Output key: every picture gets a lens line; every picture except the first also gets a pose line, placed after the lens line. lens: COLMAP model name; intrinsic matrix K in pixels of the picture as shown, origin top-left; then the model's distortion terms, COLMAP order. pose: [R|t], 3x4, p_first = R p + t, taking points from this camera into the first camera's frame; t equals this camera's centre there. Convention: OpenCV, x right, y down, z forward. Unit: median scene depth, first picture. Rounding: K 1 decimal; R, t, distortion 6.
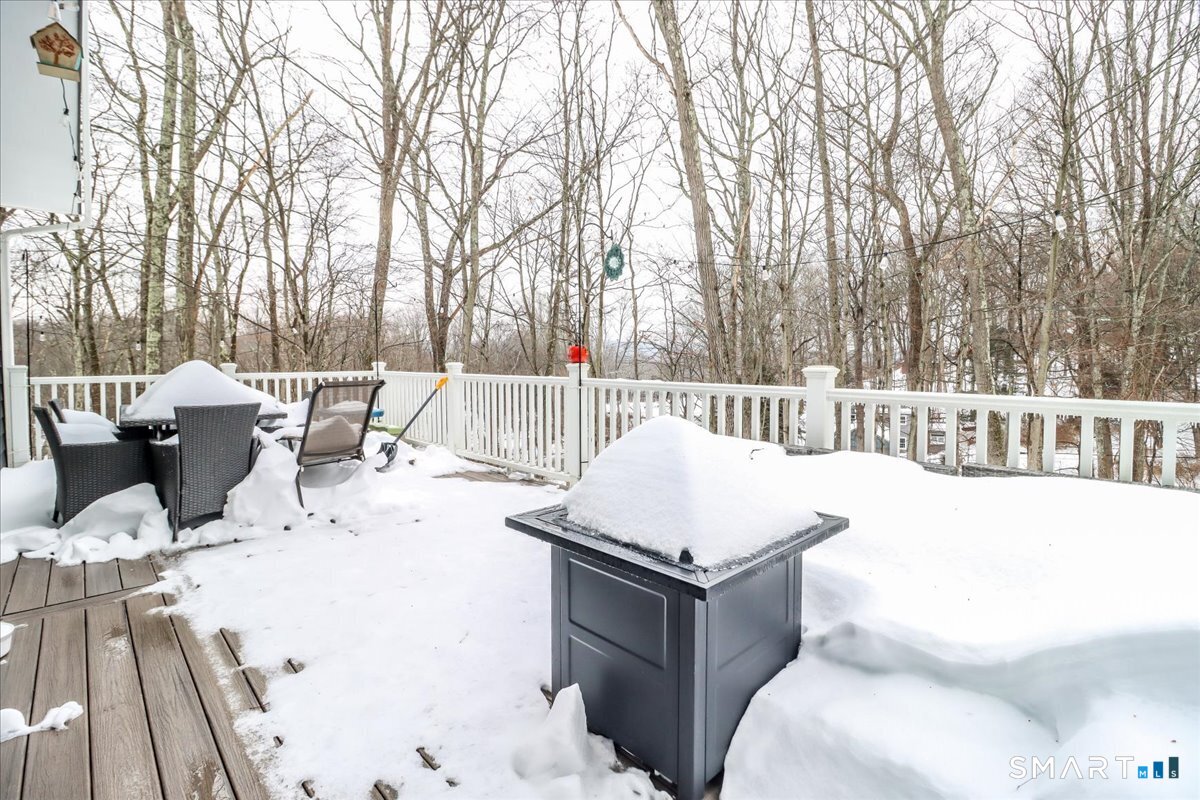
lens RADIAL K [[550.7, 0, 606.3], [0, 550.7, 388.5], [0, 0, 1]] dist [-0.000208, -0.010162]
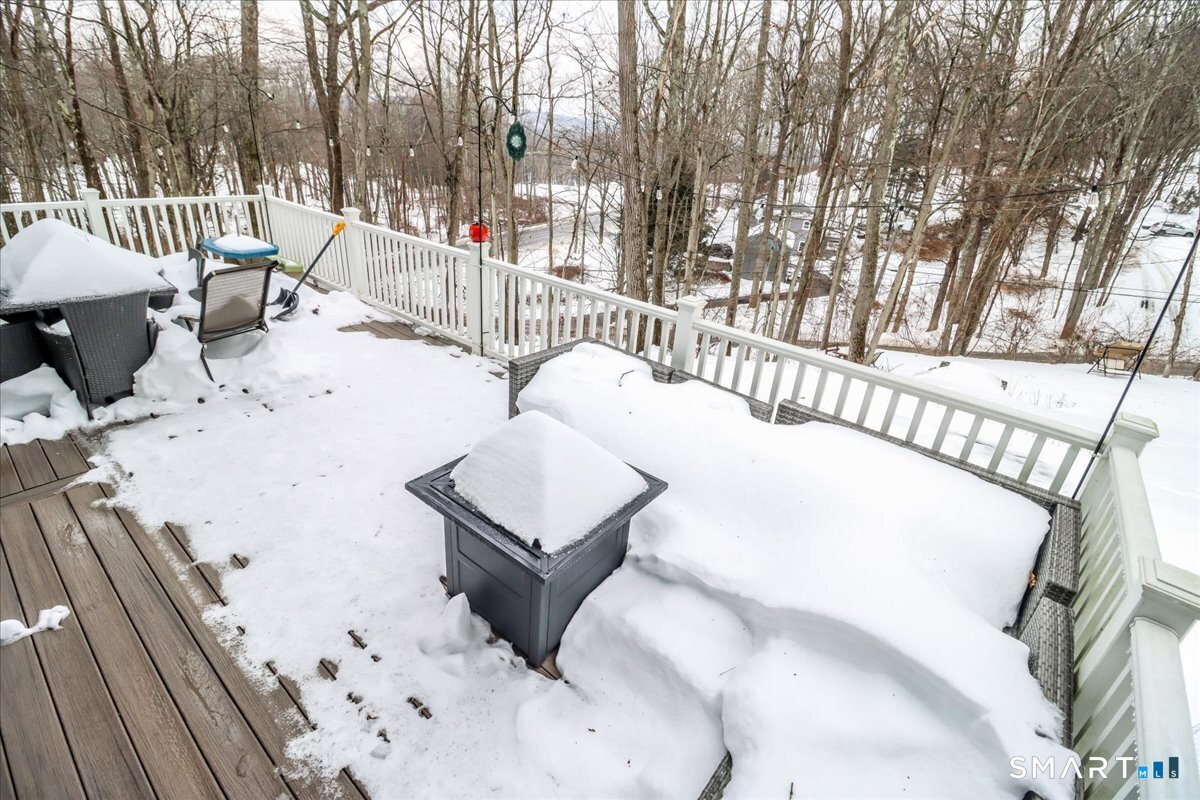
lens RADIAL K [[550.7, 0, 606.3], [0, 550.7, 362.3], [0, 0, 1]] dist [-0.000208, -0.010162]
pose [[0.988197, 0.026876, 0.150809, 0.051644], [-0.082479, 0.922951, 0.375976, -0.366929], [-0.129085, -0.383977, 0.914275, -0.074601]]
